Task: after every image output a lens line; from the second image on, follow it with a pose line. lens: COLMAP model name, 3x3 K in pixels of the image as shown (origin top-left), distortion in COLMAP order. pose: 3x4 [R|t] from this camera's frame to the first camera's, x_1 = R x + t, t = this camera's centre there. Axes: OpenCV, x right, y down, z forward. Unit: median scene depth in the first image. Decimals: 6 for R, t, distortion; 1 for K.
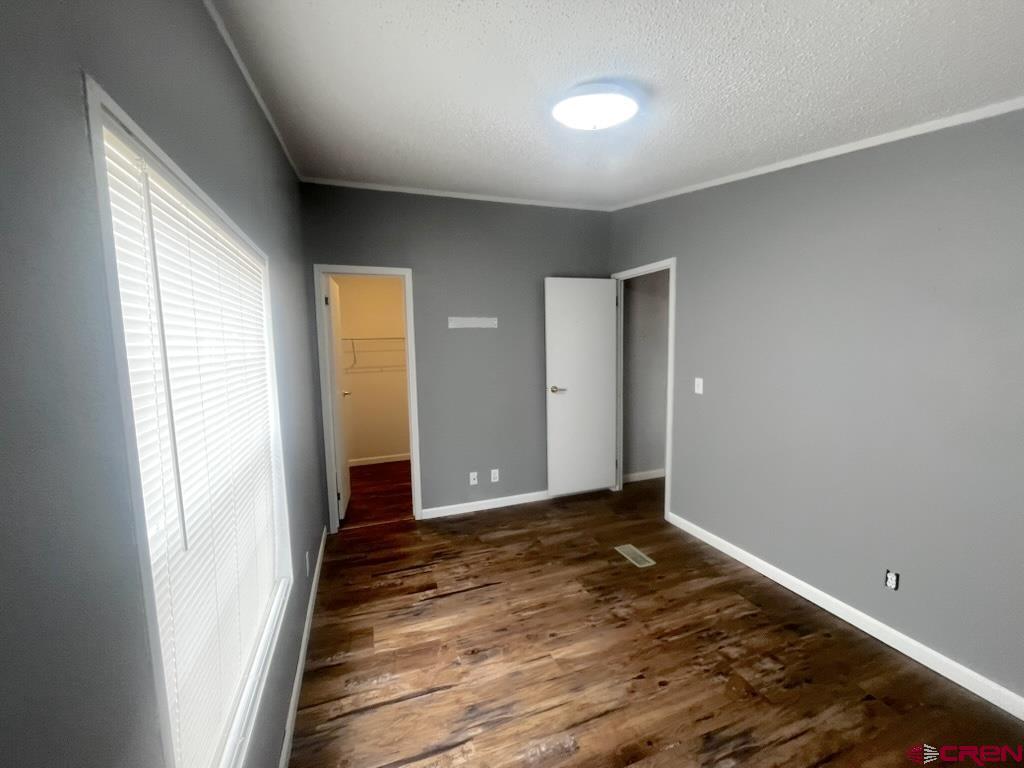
lens RADIAL K [[412.7, 0, 510.3], [0, 412.7, 385.6], [0, 0, 1]] dist [-0.007532, 0.001522]
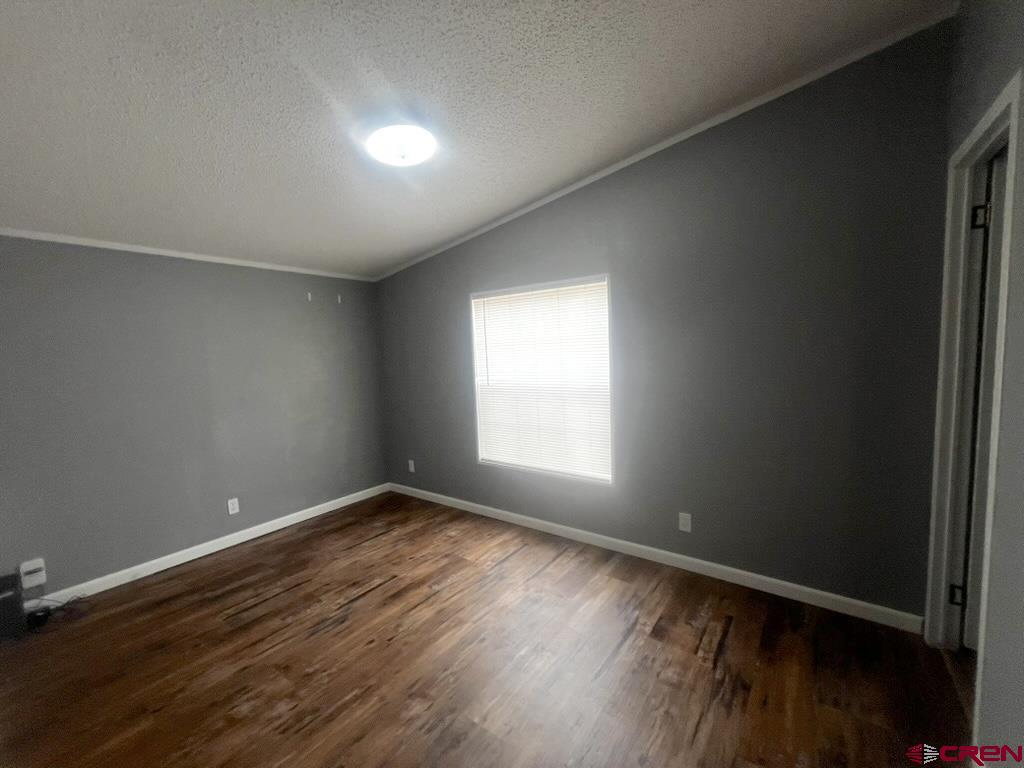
lens RADIAL K [[412.7, 0, 511.7], [0, 412.7, 384.7], [0, 0, 1]] dist [-0.007532, 0.001522]
pose [[-0.832588, 0.097270, -0.545285, 0.551678], [-0.000426, 0.984347, 0.176242, -0.152683], [0.553893, 0.146970, -0.819514, 1.881992]]
